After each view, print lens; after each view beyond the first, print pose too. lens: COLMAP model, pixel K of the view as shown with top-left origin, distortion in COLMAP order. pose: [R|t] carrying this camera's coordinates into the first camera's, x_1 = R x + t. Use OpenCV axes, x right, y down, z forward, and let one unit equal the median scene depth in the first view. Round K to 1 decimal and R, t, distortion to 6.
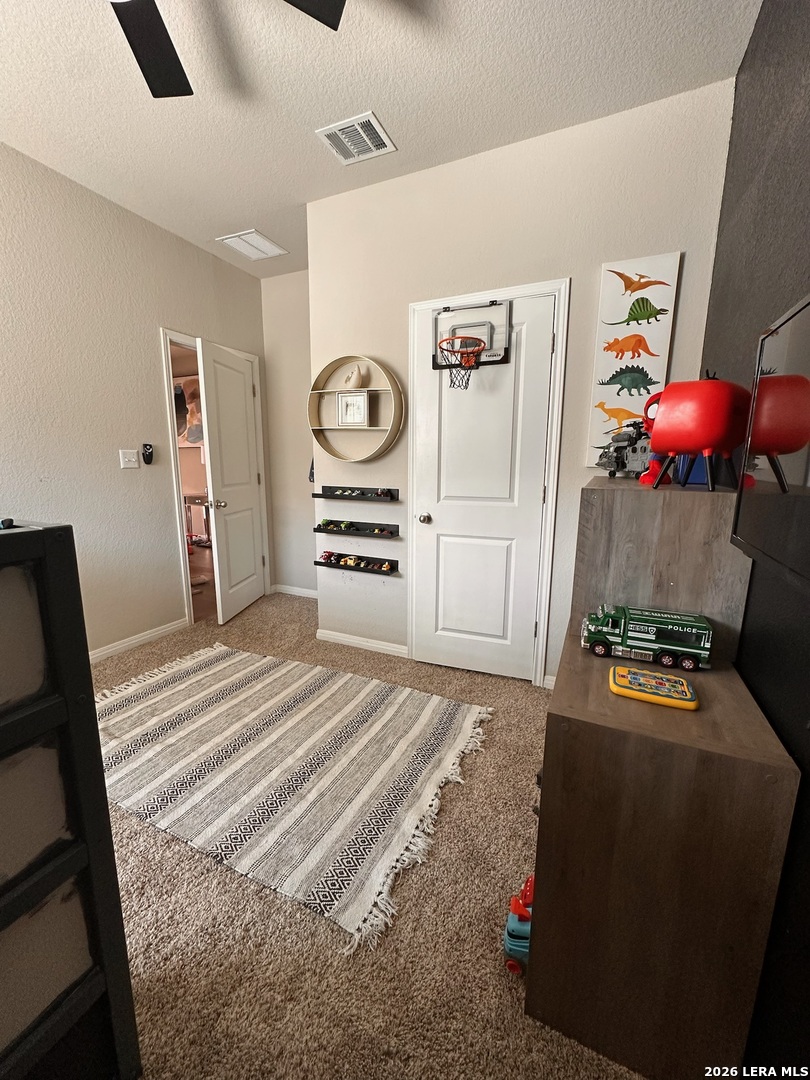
lens RADIAL K [[427.2, 0, 405.5], [0, 427.2, 539.6], [0, 0, 1]] dist [-0.004202, 0.000876]
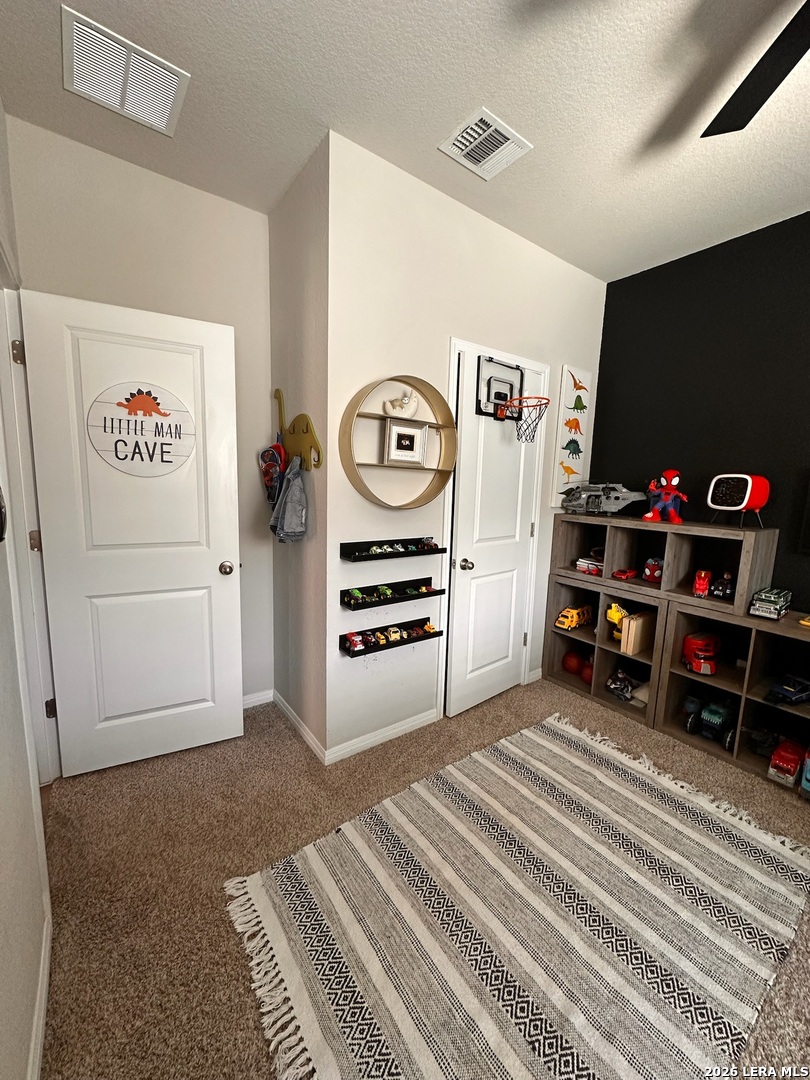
lens RADIAL K [[427.2, 0, 406.2], [0, 427.2, 539.0], [0, 0, 1]] dist [-0.004202, 0.000876]
pose [[0.484646, -0.114231, 0.867220, -1.034971], [0.132792, 0.989553, 0.056134, -0.218517], [-0.864572, 0.087954, 0.494752, 0.779529]]
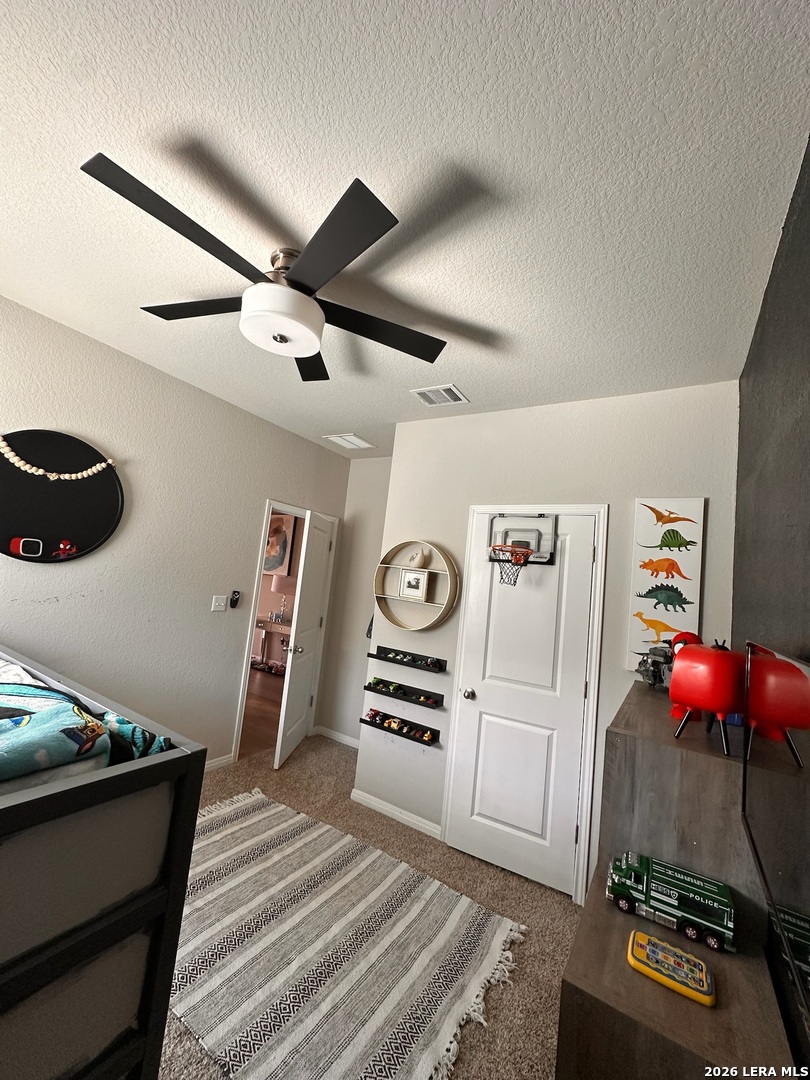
lens RADIAL K [[427.2, 0, 406.0], [0, 427.2, 540.4], [0, 0, 1]] dist [-0.004202, 0.000876]
pose [[0.987627, 0.086576, -0.130760, -0.004617], [-0.119896, 0.954306, -0.273726, -0.127775], [0.101087, 0.286016, 0.952878, -0.156575]]
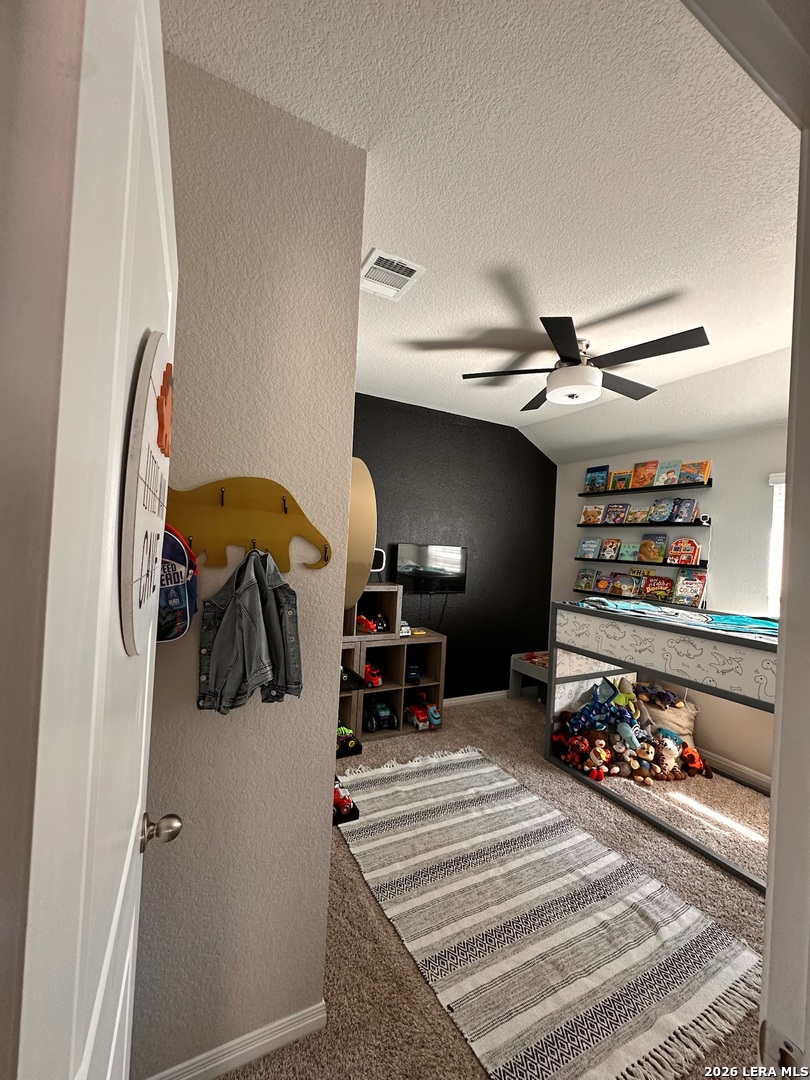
lens RADIAL K [[427.2, 0, 402.0], [0, 427.2, 540.1], [0, 0, 1]] dist [-0.004202, 0.000876]
pose [[-0.788870, -0.045564, 0.612868, -0.770031], [0.052186, 0.988679, 0.140677, -0.476399], [-0.612340, 0.142959, -0.777562, 1.826051]]
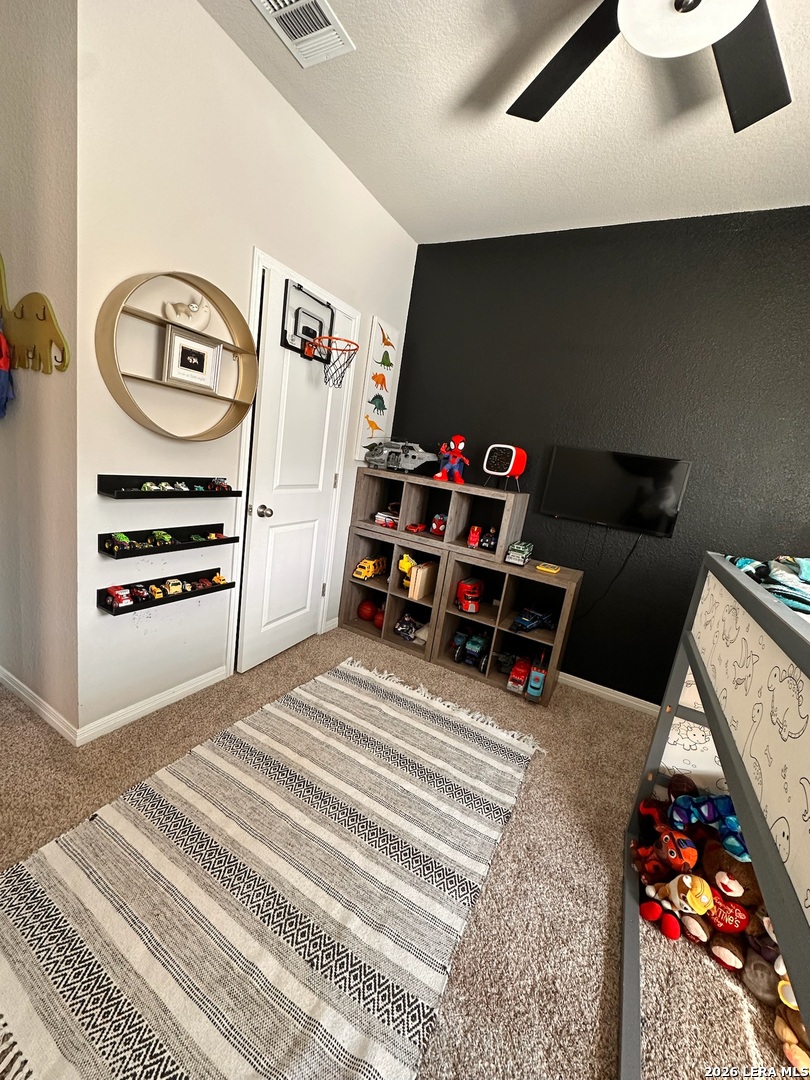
lens RADIAL K [[427.2, 0, 404.6], [0, 427.2, 539.3], [0, 0, 1]] dist [-0.004202, 0.000876]
pose [[0.071778, -0.194238, 0.978325, -0.999010], [0.036283, 0.980714, 0.192051, -0.187719], [-0.996761, 0.021711, 0.077441, 0.784611]]
